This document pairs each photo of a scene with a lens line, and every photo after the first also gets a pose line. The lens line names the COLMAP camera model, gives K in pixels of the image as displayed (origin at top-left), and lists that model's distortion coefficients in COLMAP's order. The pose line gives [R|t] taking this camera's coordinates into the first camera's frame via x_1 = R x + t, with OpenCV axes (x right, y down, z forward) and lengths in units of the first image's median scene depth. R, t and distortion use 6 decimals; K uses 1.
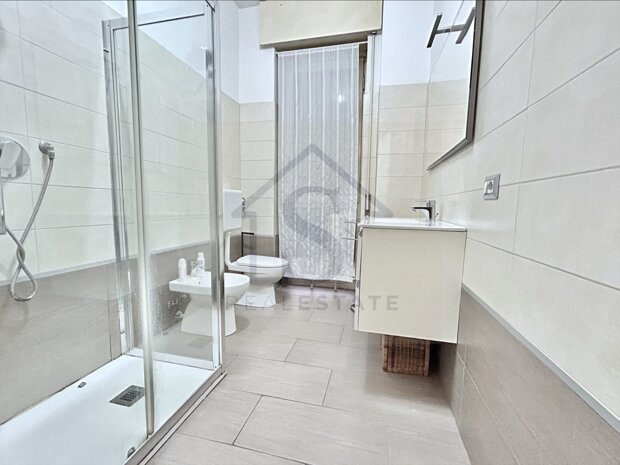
lens RADIAL K [[274.3, 0, 310.0], [0, 274.3, 232.5], [0, 0, 1]] dist [-0.002920, -0.000163]
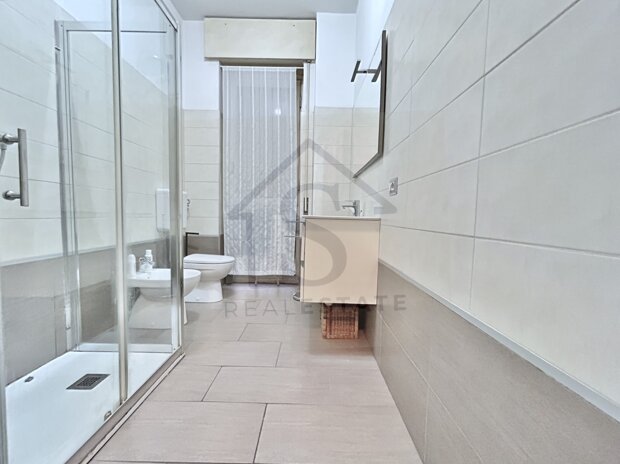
lens RADIAL K [[274.3, 0, 310.0], [0, 274.3, 232.0], [0, 0, 1]] dist [-0.002920, -0.000163]
pose [[0.972021, -0.009724, 0.234694, -0.054704], [0.018227, 0.999253, -0.034088, 0.056415], [-0.234188, 0.037412, 0.971471, -0.145629]]
